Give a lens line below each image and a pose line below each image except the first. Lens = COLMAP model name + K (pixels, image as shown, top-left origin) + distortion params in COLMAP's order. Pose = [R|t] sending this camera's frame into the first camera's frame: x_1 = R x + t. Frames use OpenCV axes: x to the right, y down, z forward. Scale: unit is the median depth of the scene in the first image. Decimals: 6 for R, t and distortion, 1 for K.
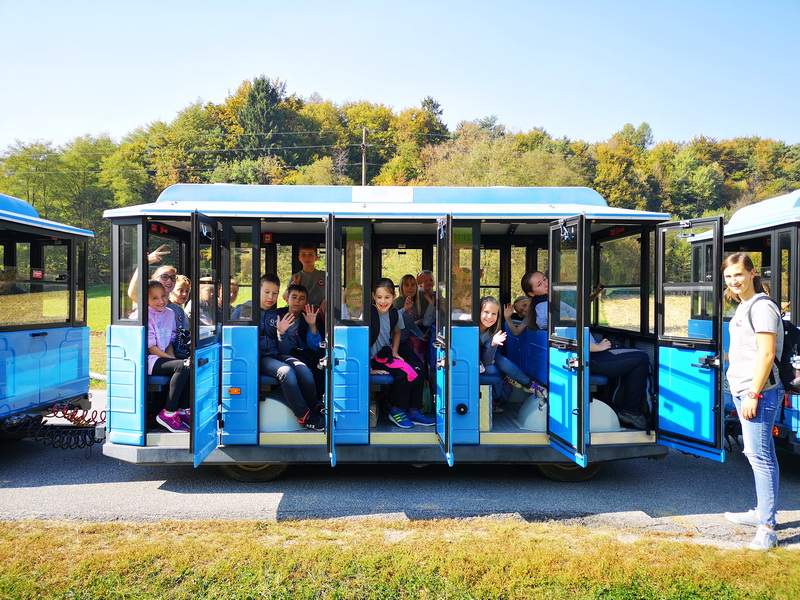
lens RADIAL K [[625.6, 0, 404.6], [0, 625.6, 300.8], [0, 0, 1]] dist [0.044887, -0.002108]
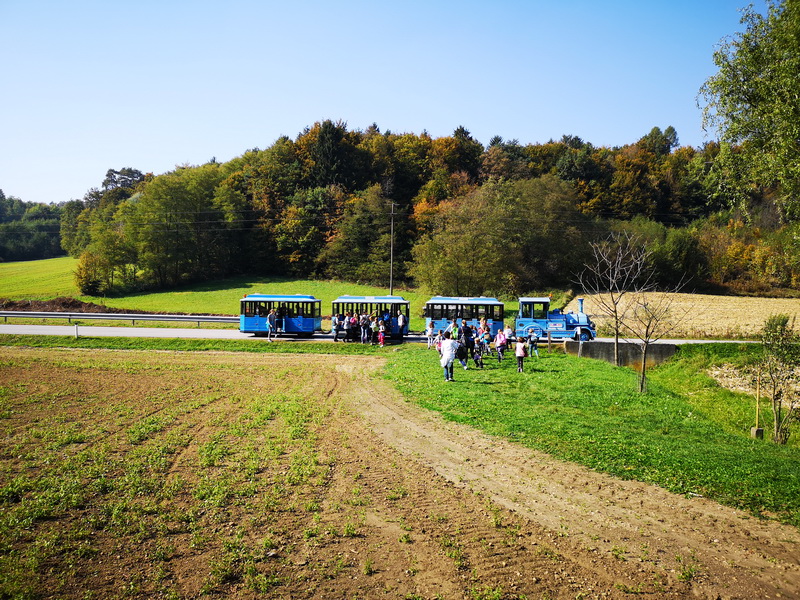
lens RADIAL K [[625.6, 0, 398.3], [0, 625.6, 297.4], [0, 0, 1]] dist [0.044887, -0.002108]
pose [[0.995198, 0.005975, -0.097702, 0.045868], [-0.004067, 0.999797, 0.019721, -0.014840], [0.097800, -0.019229, 0.995020, -0.284670]]
